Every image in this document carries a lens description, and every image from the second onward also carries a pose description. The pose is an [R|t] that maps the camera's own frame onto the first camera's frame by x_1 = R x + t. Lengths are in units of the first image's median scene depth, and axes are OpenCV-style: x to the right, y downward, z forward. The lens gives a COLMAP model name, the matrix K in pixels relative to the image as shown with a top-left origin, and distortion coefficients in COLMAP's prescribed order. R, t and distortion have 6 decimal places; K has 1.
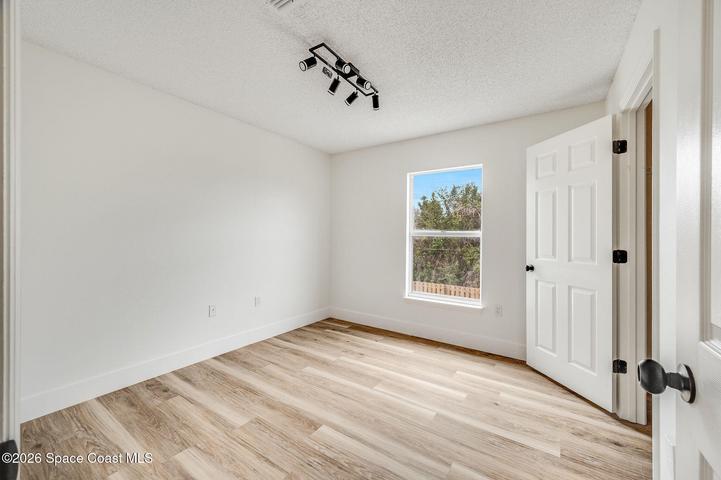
lens RADIAL K [[286.8, 0, 362.3], [0, 286.8, 240.6], [0, 0, 1]] dist [0.001265, 0.000105]
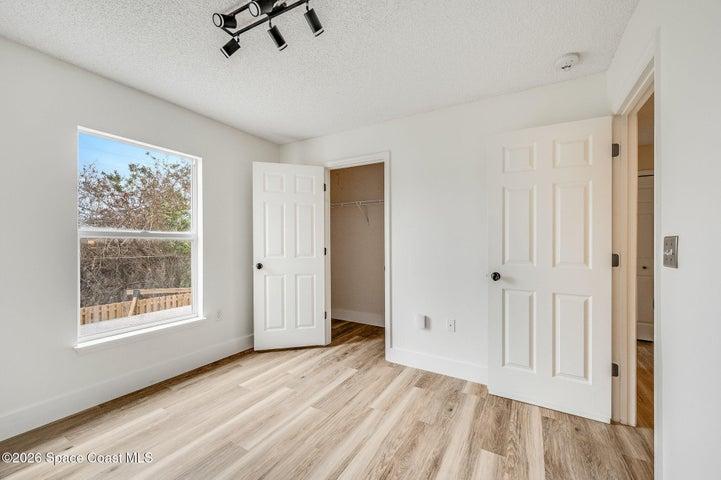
lens RADIAL K [[286.8, 0, 363.5], [0, 286.8, 238.7], [0, 0, 1]] dist [0.001265, 0.000105]
pose [[-0.071090, -0.001264, 0.997469, -0.657954], [0.003997, 0.999991, 0.001552, -0.017374], [-0.997462, 0.004098, -0.071084, 0.708678]]
